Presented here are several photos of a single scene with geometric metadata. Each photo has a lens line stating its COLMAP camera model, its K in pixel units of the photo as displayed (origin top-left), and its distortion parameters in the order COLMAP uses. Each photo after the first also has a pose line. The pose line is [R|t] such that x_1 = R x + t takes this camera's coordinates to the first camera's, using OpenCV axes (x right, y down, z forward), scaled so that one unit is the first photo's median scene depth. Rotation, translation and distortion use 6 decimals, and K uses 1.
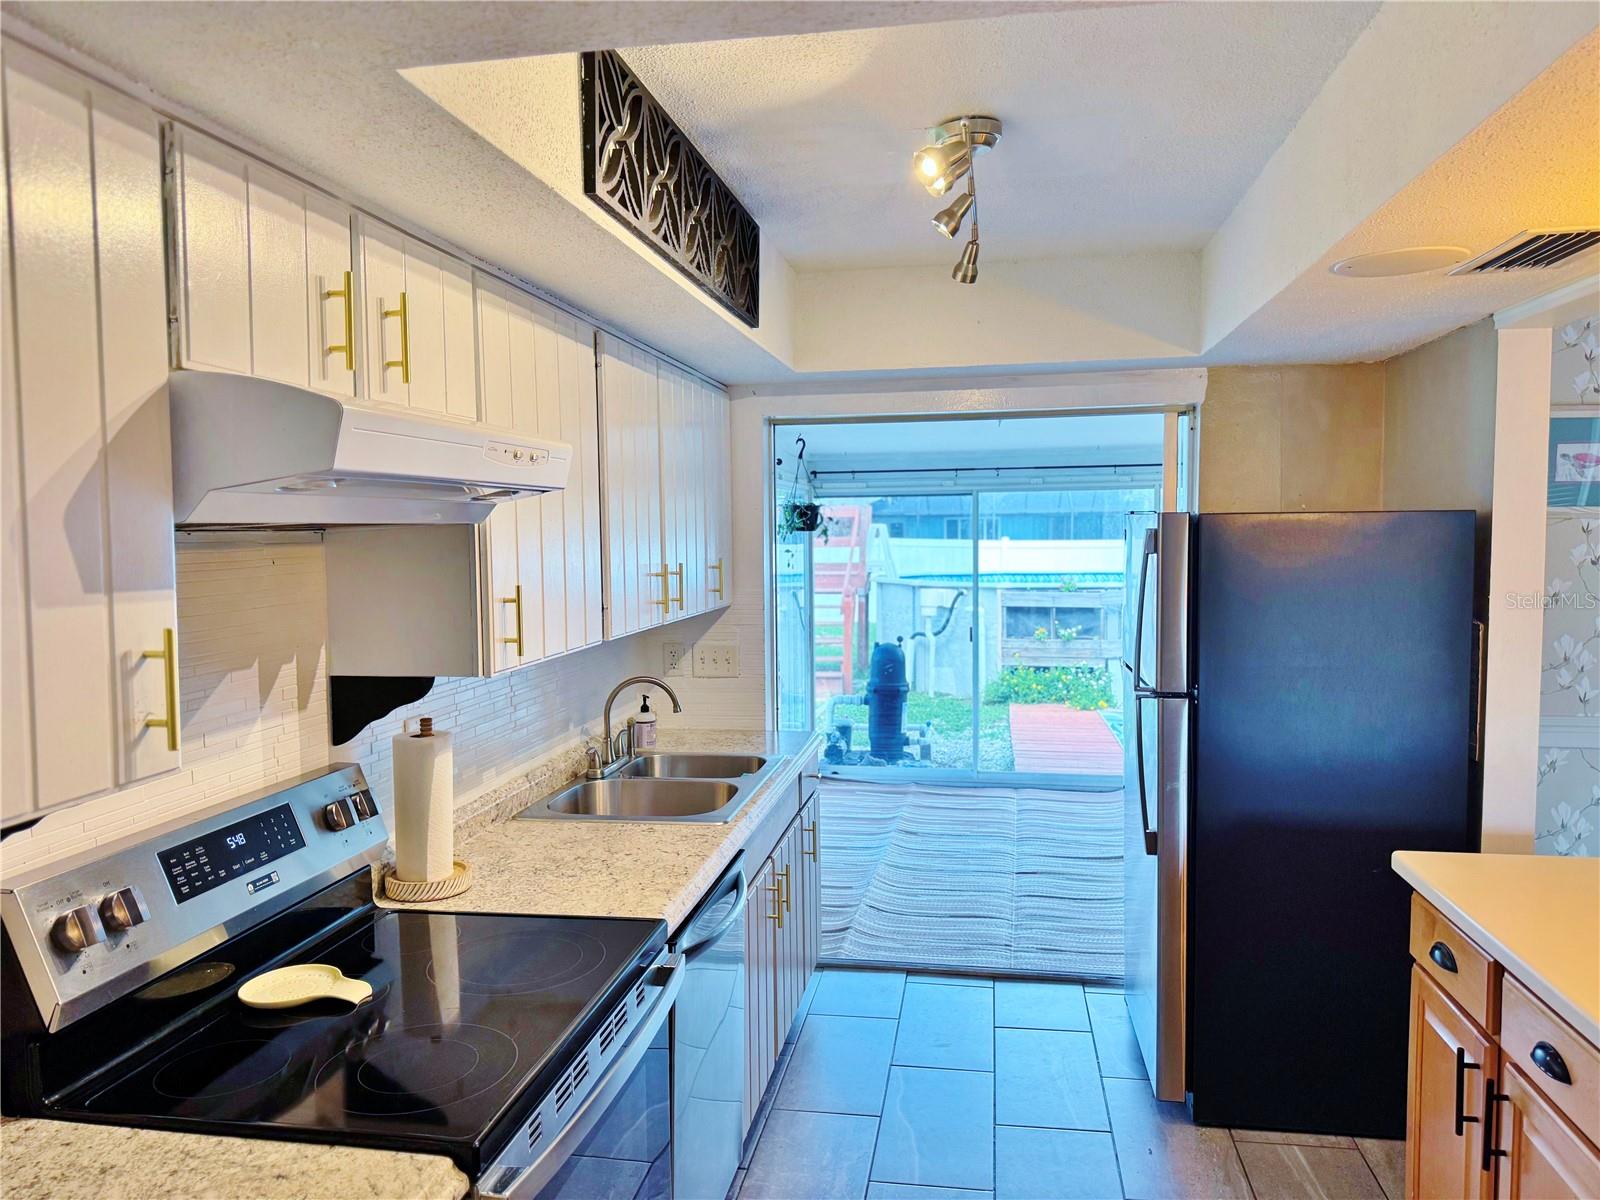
lens RADIAL K [[1164.8, 0, 800.0], [0, 1164.8, 600.0], [0, 0, 1]] dist [0.125762, -0.187363]
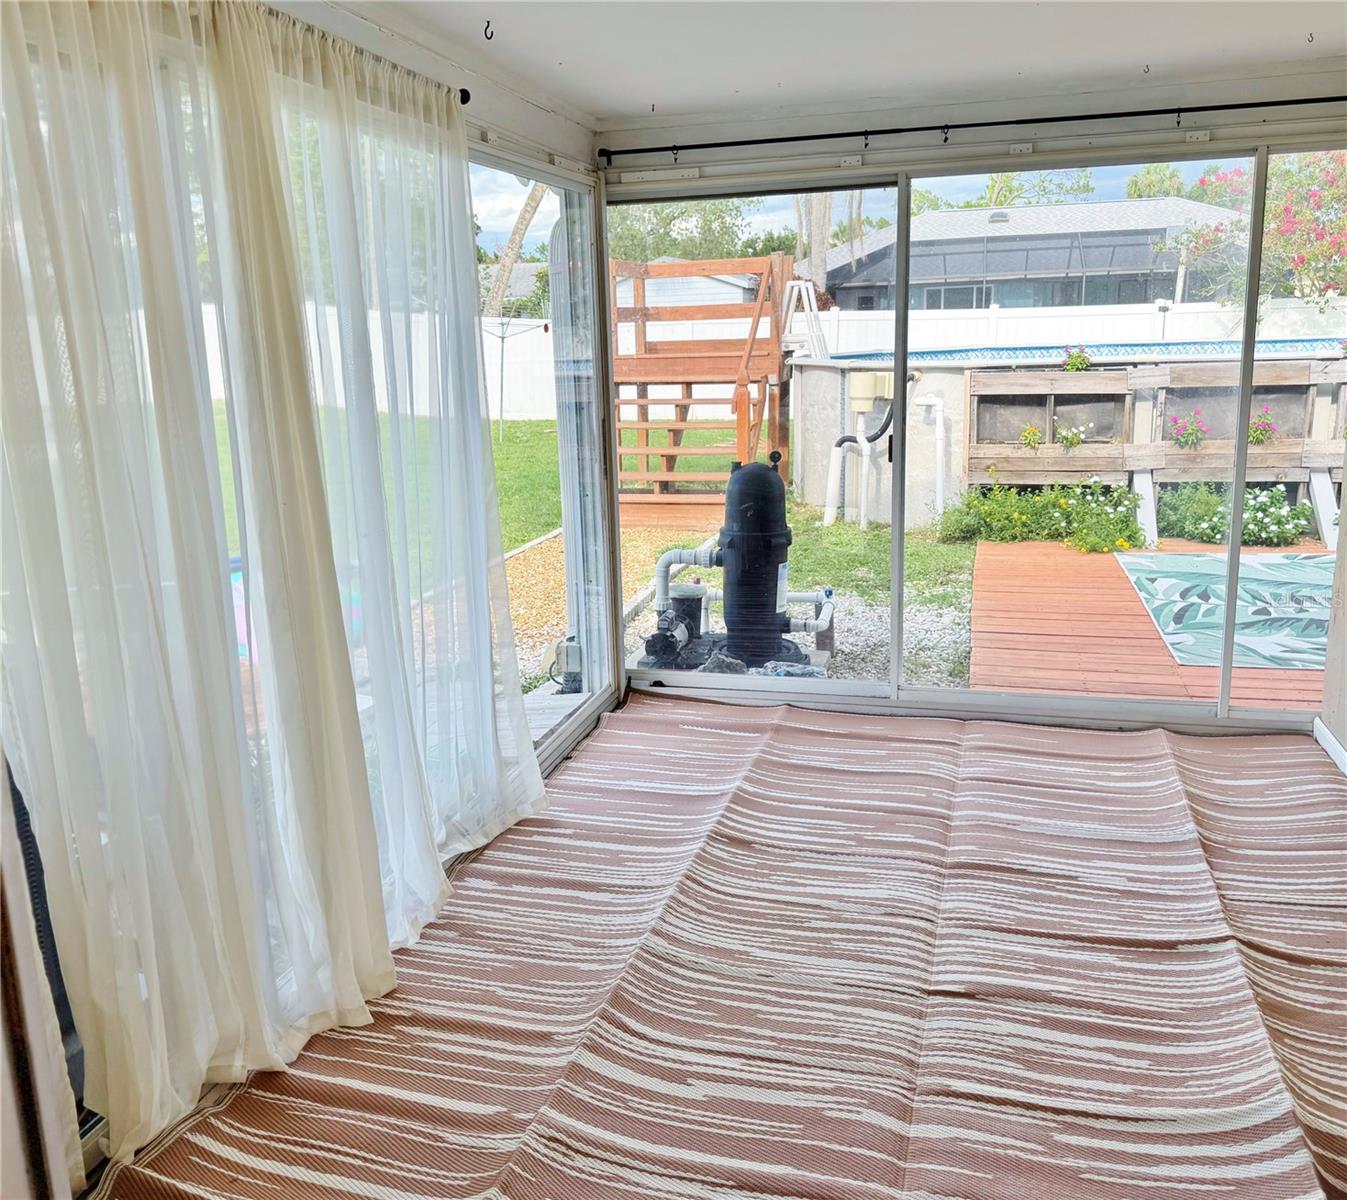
lens RADIAL K [[1171.5, 0, 670.8], [0, 1171.5, 581.0], [0, 0, 1]] dist [0.070358, -0.001528]
pose [[0.994663, -0.003115, -0.103127, 0.074040], [0.019133, 0.987776, 0.154701, 0.002990], [0.101384, -0.155849, 0.982564, 0.317633]]
